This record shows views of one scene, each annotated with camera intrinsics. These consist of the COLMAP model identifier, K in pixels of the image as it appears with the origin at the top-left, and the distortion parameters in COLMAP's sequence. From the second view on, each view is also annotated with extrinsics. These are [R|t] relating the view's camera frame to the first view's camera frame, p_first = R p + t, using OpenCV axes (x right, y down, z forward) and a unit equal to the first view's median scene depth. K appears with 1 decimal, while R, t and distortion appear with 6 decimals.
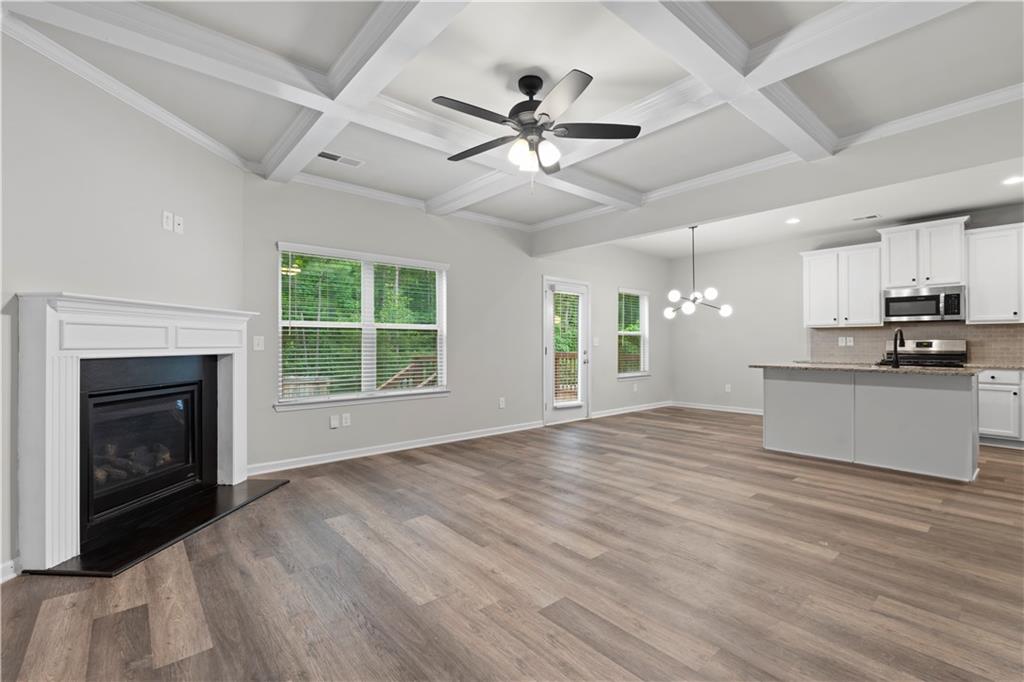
lens RADIAL K [[452.2, 0, 504.5], [0, 452.2, 340.6], [0, 0, 1]] dist [-0.005272, -0.001484]
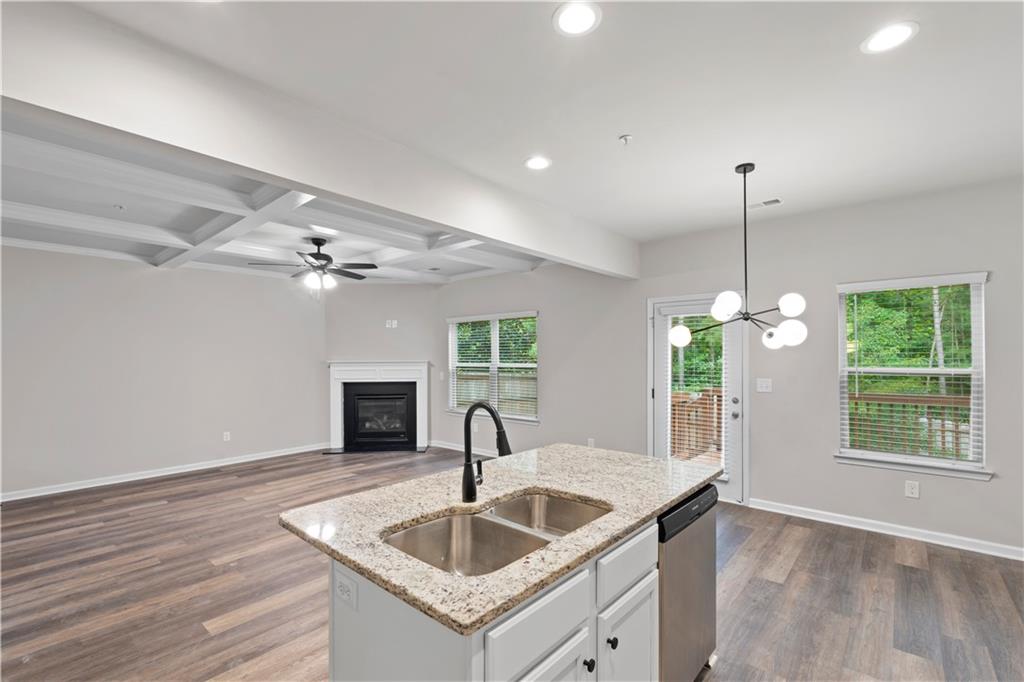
lens RADIAL K [[452.2, 0, 506.7], [0, 452.2, 368.7], [0, 0, 1]] dist [-0.005272, -0.001484]
pose [[0.151892, 0.027020, -0.988028, 1.007739], [0.010110, 0.999532, 0.028889, -0.054732], [0.988345, -0.014377, 0.151548, 0.776822]]
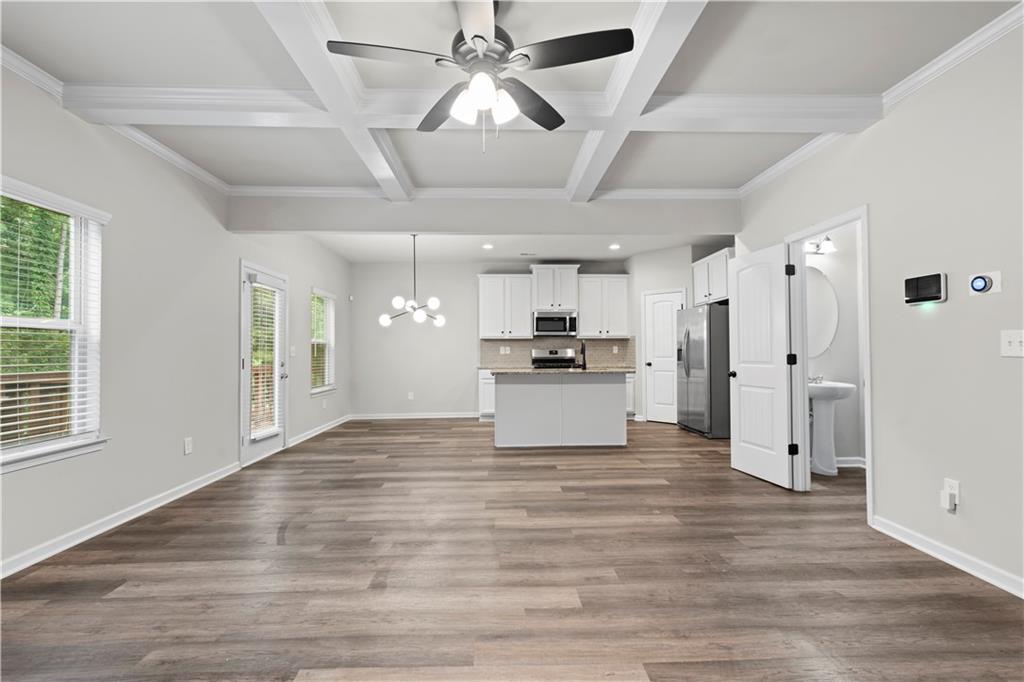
lens RADIAL K [[452.2, 0, 513.3], [0, 452.2, 339.3], [0, 0, 1]] dist [-0.005272, -0.001484]
pose [[0.611696, 0.019047, 0.790864, -0.264327], [-0.000301, 0.999716, -0.023844, 0.001376], [-0.791093, 0.014347, 0.611527, 0.270465]]
